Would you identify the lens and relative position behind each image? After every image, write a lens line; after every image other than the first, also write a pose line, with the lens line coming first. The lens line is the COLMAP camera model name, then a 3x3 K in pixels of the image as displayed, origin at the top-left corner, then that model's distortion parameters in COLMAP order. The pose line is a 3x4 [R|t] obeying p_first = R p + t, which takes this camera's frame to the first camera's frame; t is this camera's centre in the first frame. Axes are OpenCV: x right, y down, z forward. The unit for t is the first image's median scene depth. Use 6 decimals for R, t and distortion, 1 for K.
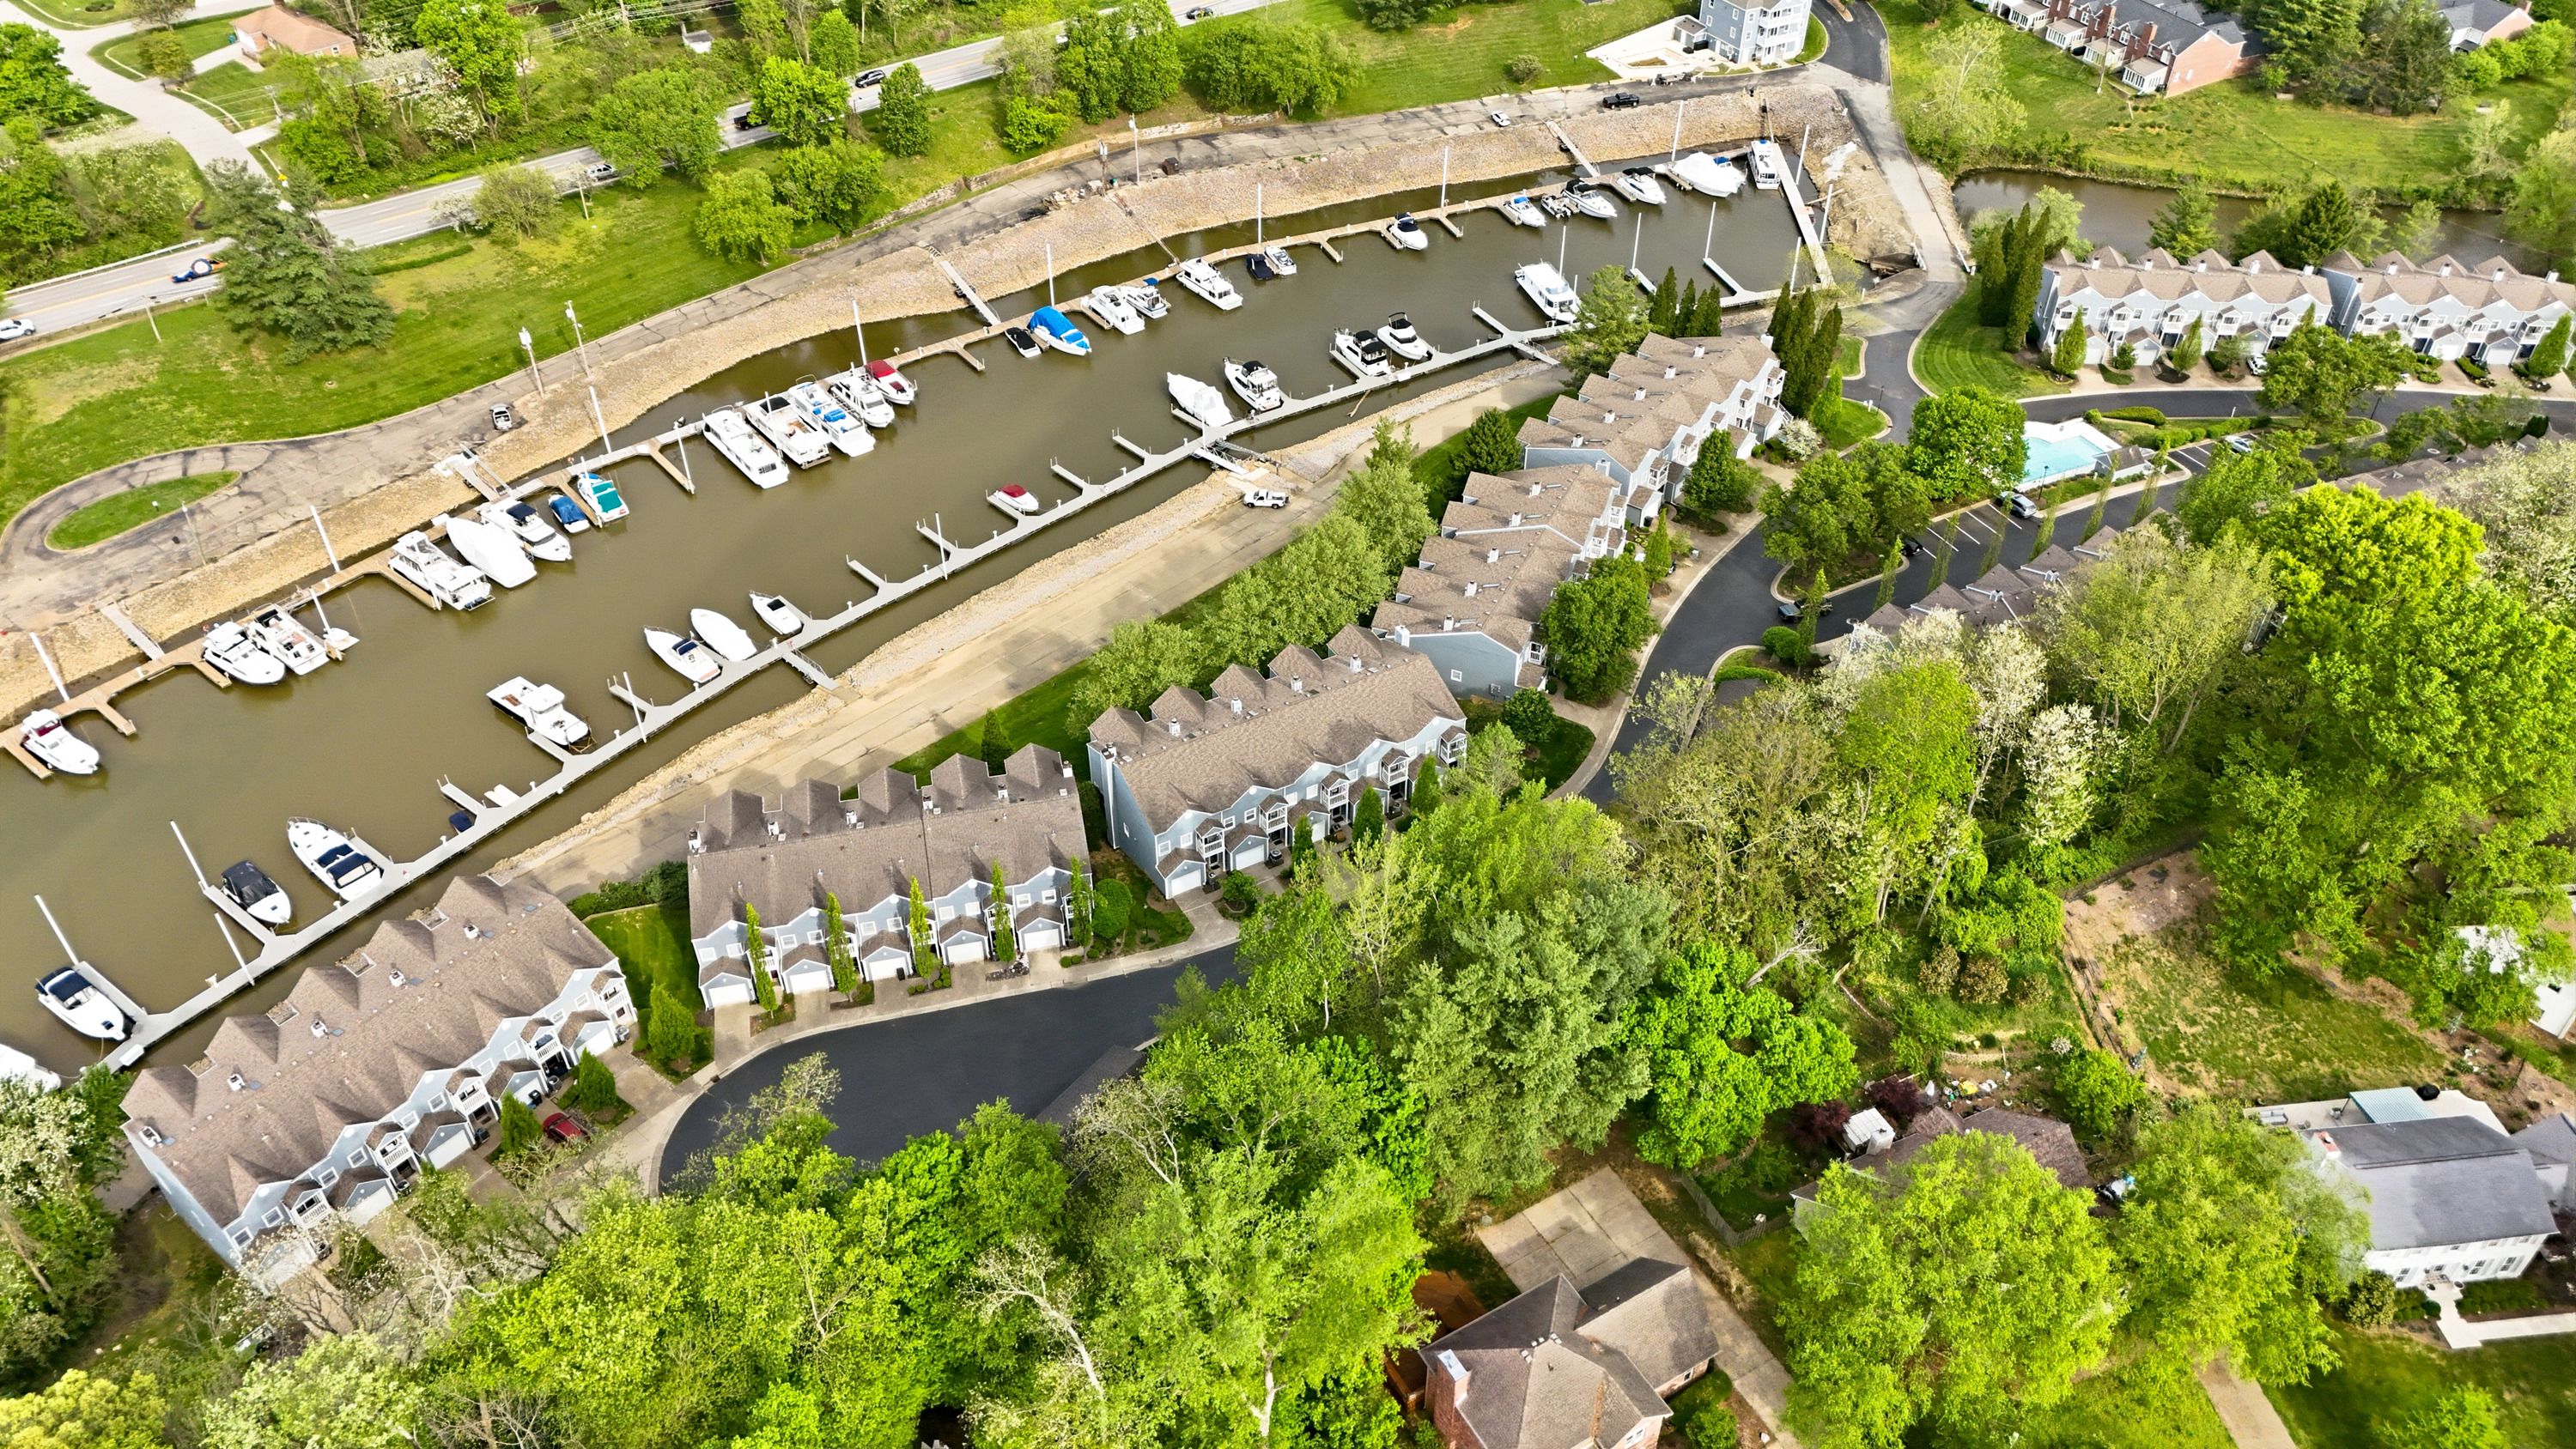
lens RADIAL K [[1882.5, 0, 1288.0], [0, 1882.5, 724.5], [0, 0, 1]] dist [0.086744, -0.095915]
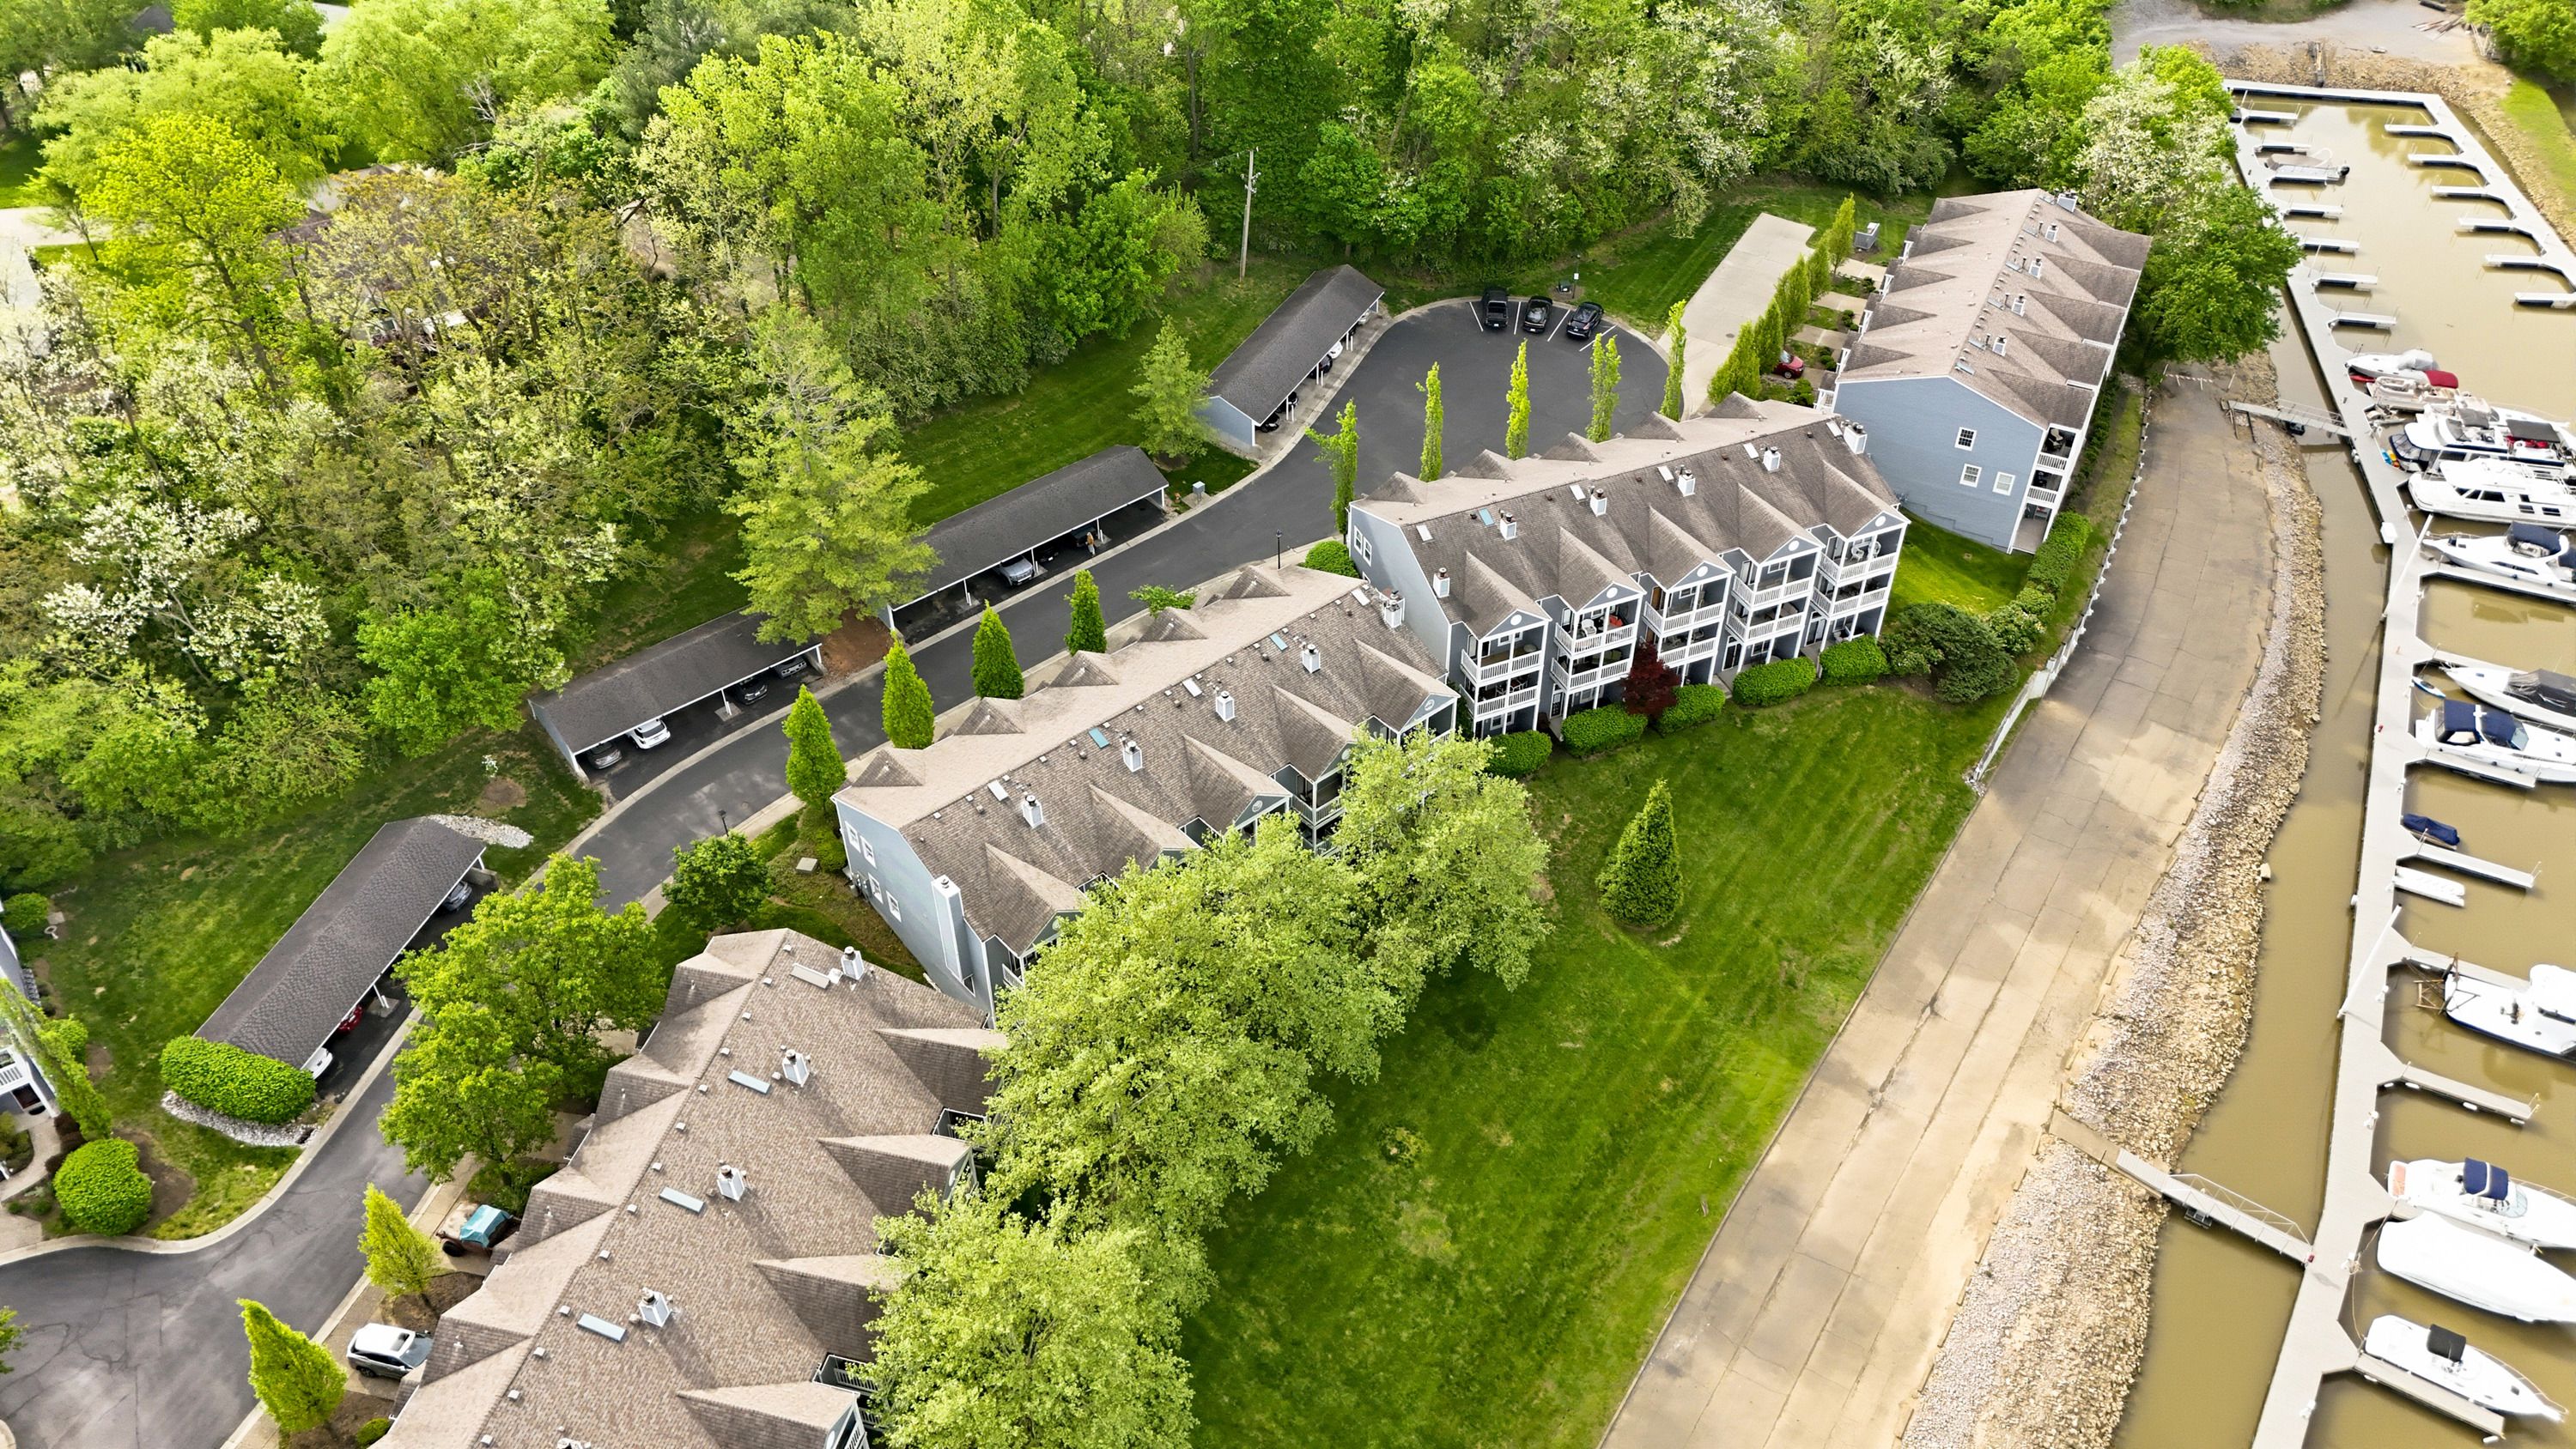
lens RADIAL K [[1882.5, 0, 1288.0], [0, 1882.5, 724.5], [0, 0, 1]] dist [0.086744, -0.095915]
pose [[-0.978758, 0.136150, -0.153286, 0.042103], [-0.129635, 0.168251, 0.977183, -0.589446], [0.158834, 0.976296, -0.147027, 1.087702]]
